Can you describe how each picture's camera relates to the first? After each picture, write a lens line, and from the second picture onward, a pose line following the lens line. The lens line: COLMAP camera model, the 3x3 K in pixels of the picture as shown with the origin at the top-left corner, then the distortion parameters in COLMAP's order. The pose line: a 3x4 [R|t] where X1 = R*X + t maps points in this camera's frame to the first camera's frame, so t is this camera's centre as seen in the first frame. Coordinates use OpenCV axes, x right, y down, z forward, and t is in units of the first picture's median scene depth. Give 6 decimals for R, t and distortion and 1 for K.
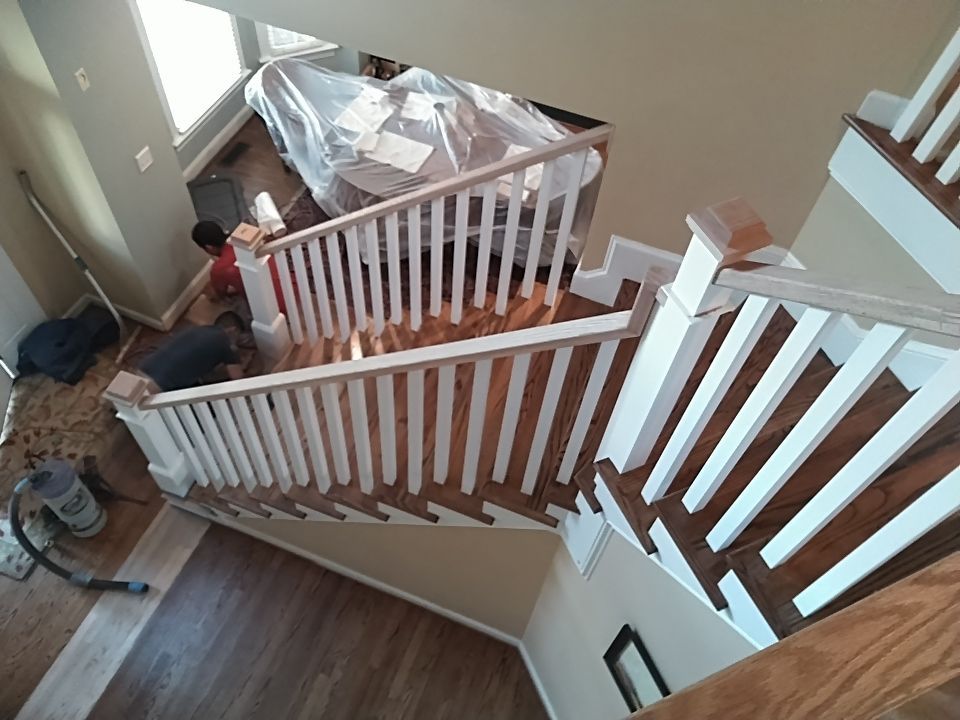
lens RADIAL K [[748.7, 0, 480.0], [0, 748.7, 360.0], [0, 0, 1]] dist [-0.005889, -0.006223]
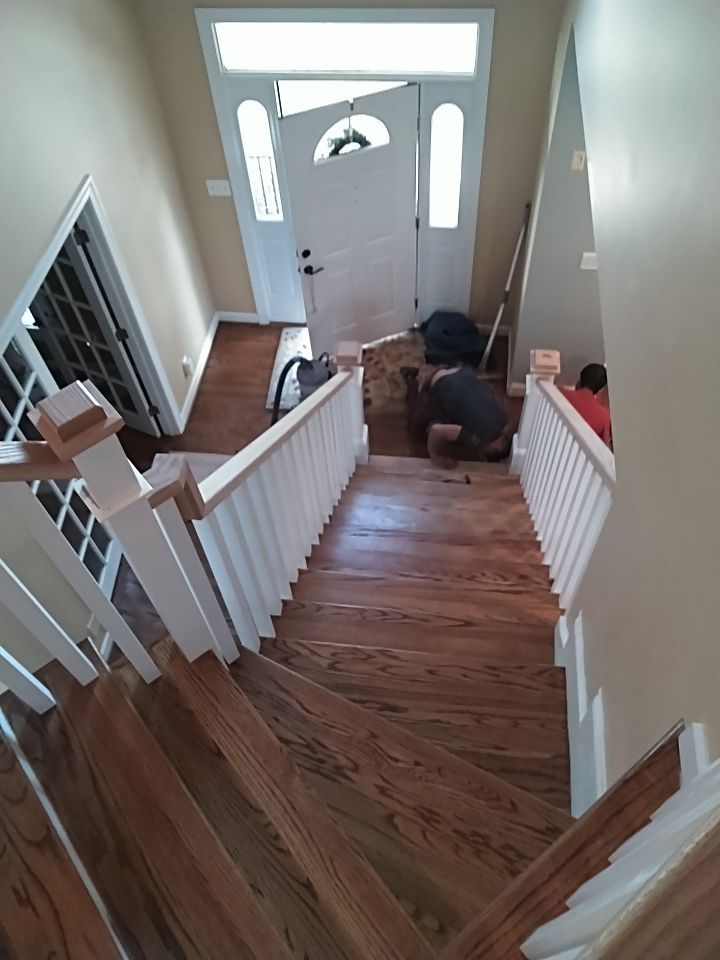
lens RADIAL K [[746.7, 0, 362.2], [0, 746.7, 483.6], [0, 0, 1]] dist [0.007927, -0.036559]
pose [[0.251121, 0.746887, -0.615710, 0.324388], [-0.755456, 0.548914, 0.357742, -0.224557], [0.605165, 0.375305, 0.702084, 0.199921]]
